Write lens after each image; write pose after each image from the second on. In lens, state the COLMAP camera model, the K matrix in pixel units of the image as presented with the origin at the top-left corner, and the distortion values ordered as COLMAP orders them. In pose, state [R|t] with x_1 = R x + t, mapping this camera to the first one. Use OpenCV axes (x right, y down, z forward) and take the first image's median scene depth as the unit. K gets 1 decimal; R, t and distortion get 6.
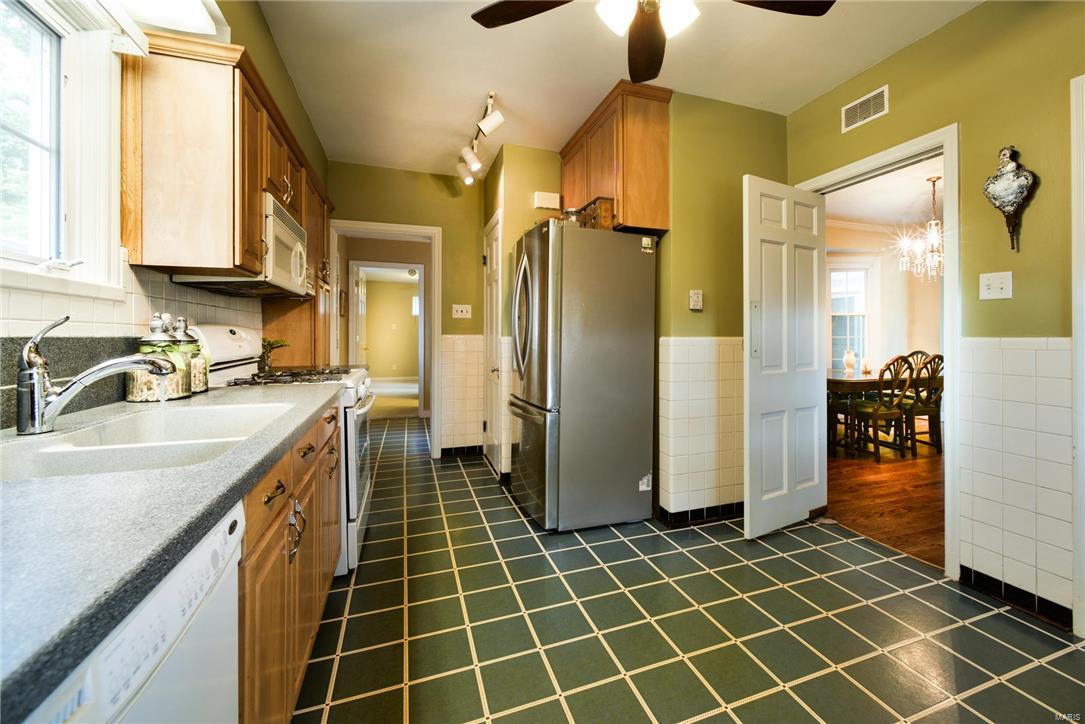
lens RADIAL K [[456.2, 0, 578.4], [0, 456.2, 335.0], [0, 0, 1]] dist [-0.001853, 0.000322]
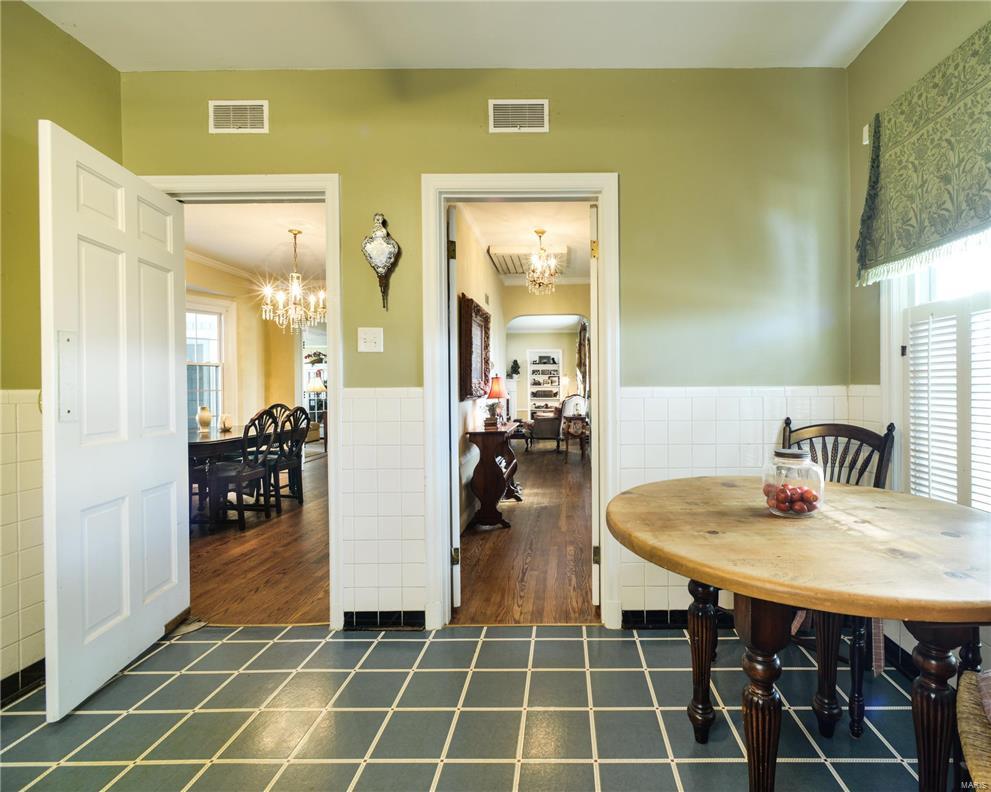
lens RADIAL K [[472.4, 0, 561.3], [0, 472.4, 389.2], [0, 0, 1]] dist [0.001388, -0.001451]
pose [[0.354973, -0.005057, 0.934863, 0.022494], [0.005599, 0.999979, 0.003283, 0.005765], [-0.934860, 0.004069, 0.354994, 0.132054]]
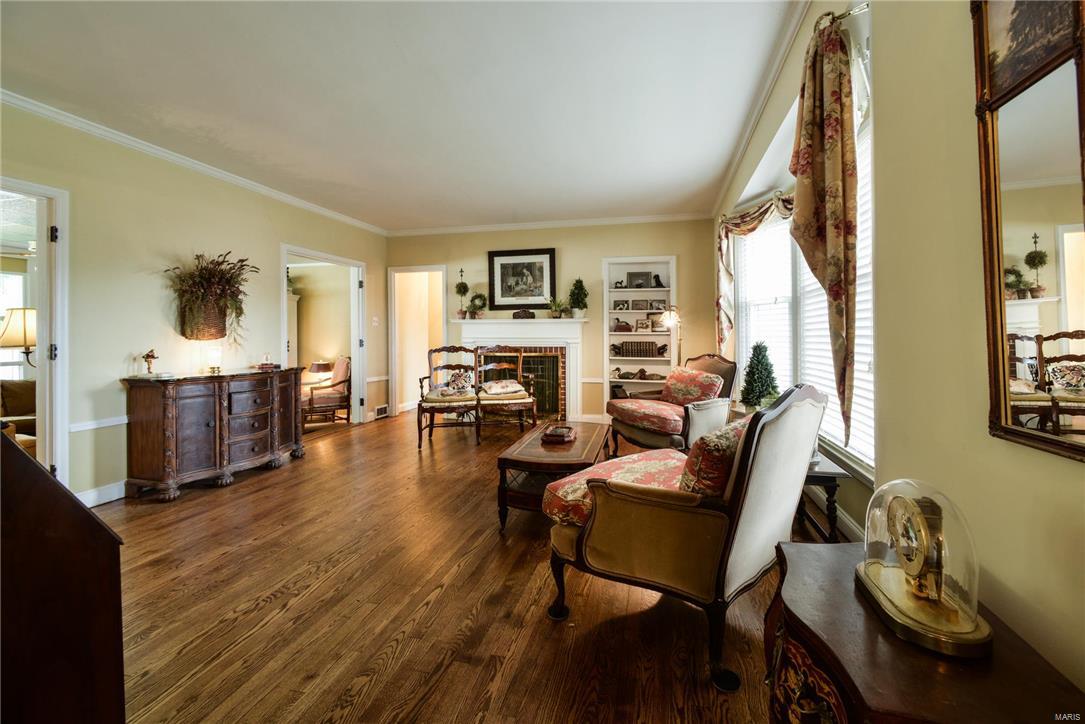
lens RADIAL K [[456.2, 0, 565.3], [0, 456.2, 333.7], [0, 0, 1]] dist [-0.001853, 0.000322]
pose [[0.533298, -0.001521, 0.845926, 2.148696], [0.004694, 0.999988, -0.001161, -0.005398], [-0.845915, 0.004590, 0.533299, 1.016531]]
